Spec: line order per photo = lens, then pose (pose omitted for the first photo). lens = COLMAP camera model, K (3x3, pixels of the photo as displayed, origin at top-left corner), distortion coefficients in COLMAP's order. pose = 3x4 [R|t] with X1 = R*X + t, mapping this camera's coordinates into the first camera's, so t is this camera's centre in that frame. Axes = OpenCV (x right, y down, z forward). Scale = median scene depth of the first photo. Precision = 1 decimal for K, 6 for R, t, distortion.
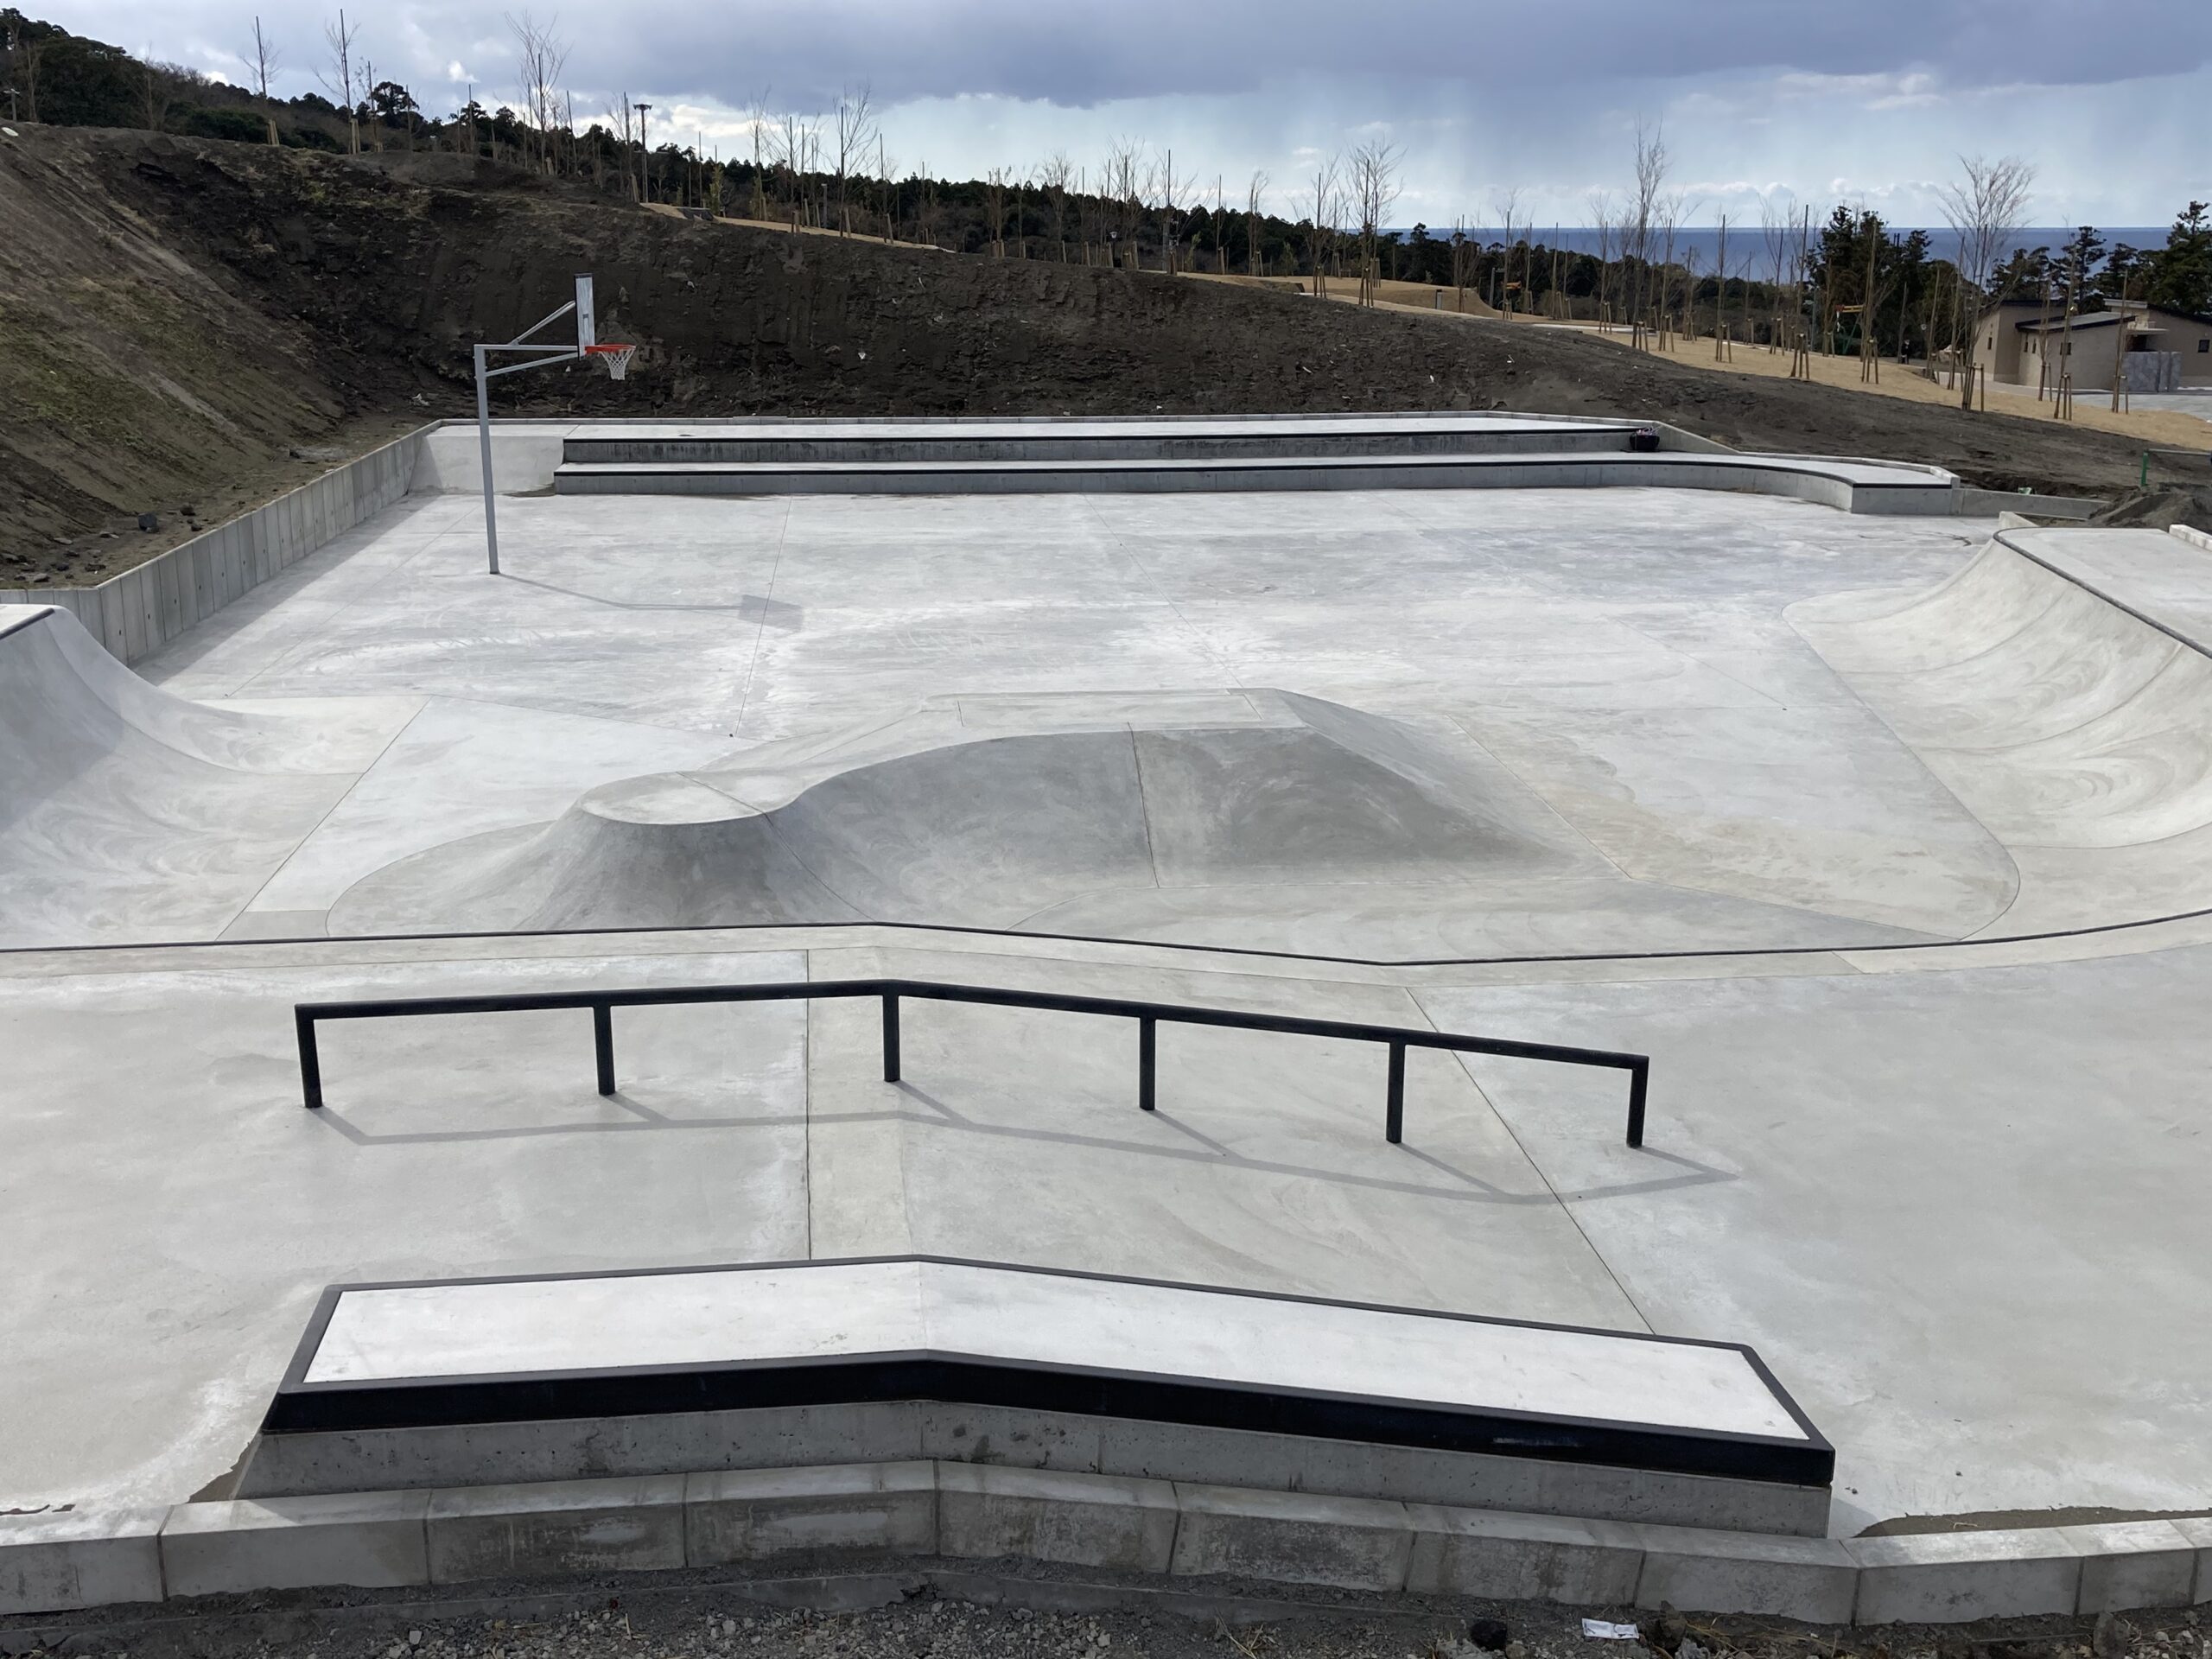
lens RADIAL K [[2269.0, 0, 1106.0], [0, 2269.0, 829.5], [0, 0, 1]] dist [0.168141, -0.000514]
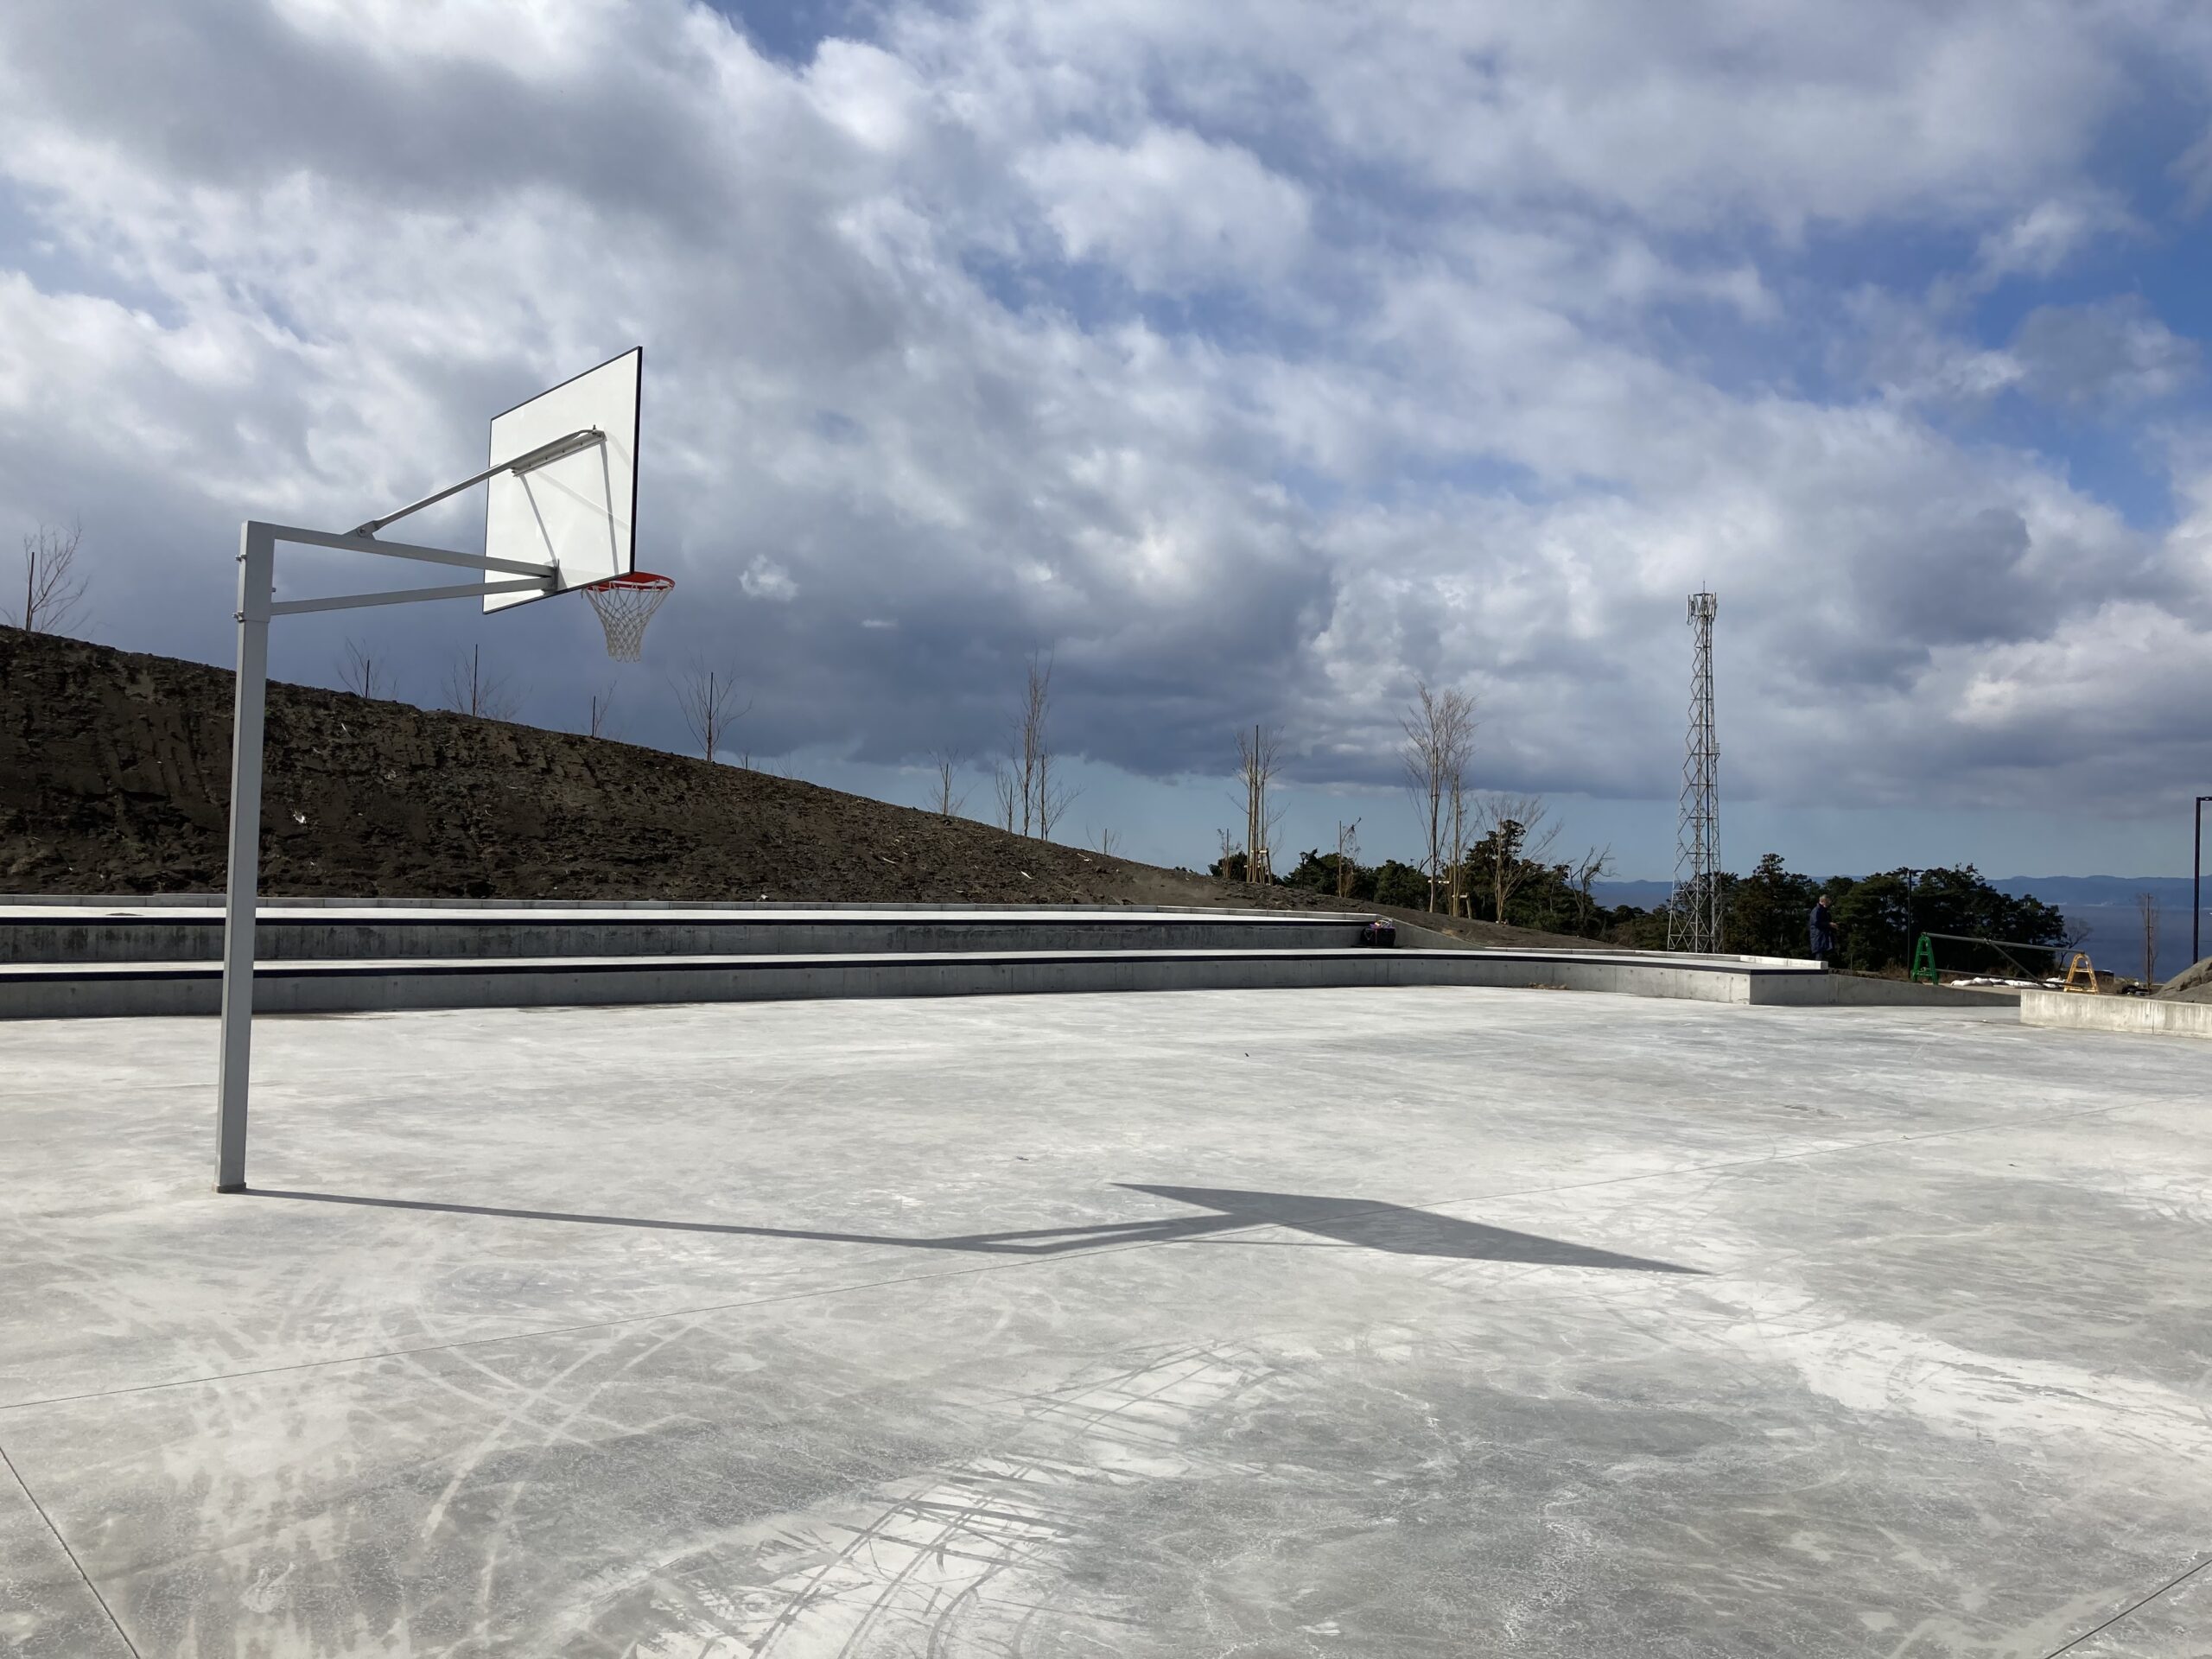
lens RADIAL K [[1789.7, 0, 1106.0], [0, 1789.7, 829.5], [0, 0, 1]] dist [0.008681, 0.004790]
pose [[0.829335, 0.032487, 0.557807, -0.216435], [0.121954, 0.963715, -0.237447, -0.062331], [-0.545281, 0.264950, 0.795280, 0.520164]]
